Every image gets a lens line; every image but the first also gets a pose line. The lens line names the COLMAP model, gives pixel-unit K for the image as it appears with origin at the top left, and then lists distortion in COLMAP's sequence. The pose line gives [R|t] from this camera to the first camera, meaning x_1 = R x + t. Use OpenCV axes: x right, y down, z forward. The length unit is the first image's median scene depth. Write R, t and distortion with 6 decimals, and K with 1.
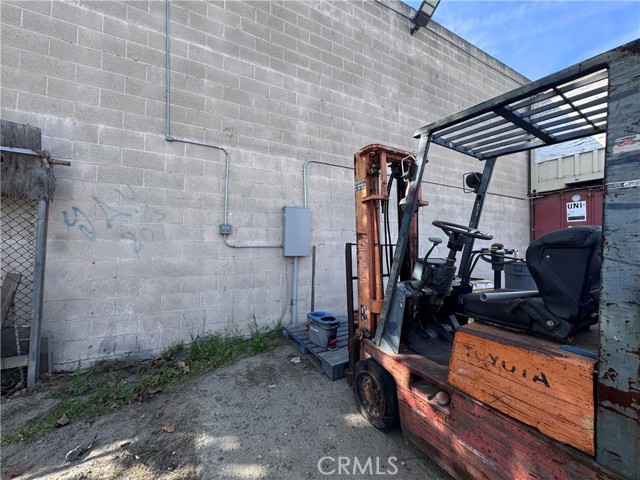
lens RADIAL K [[255.8, 0, 321.5], [0, 255.8, 238.7], [0, 0, 1]] dist [-0.000977, 0.000236]
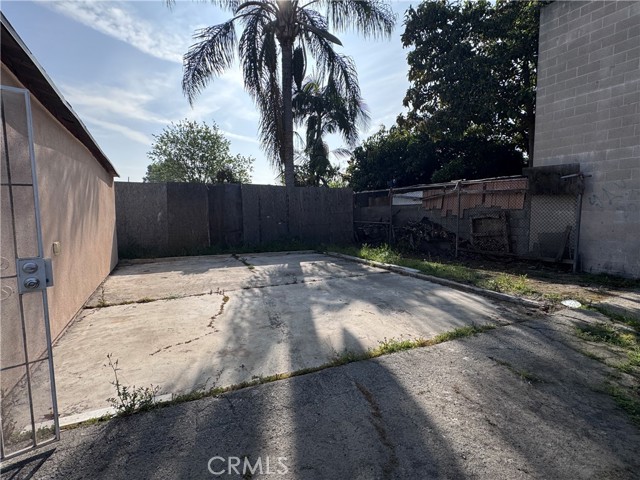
lens RADIAL K [[325.3, 0, 321.4], [0, 325.3, 240.2], [0, 0, 1]] dist [-0.001668, 0.001714]
pose [[-0.004326, 0.083202, -0.996523, 1.626080], [0.046256, 0.995483, 0.082914, -0.079949], [0.998920, -0.045737, -0.008155, -1.144627]]
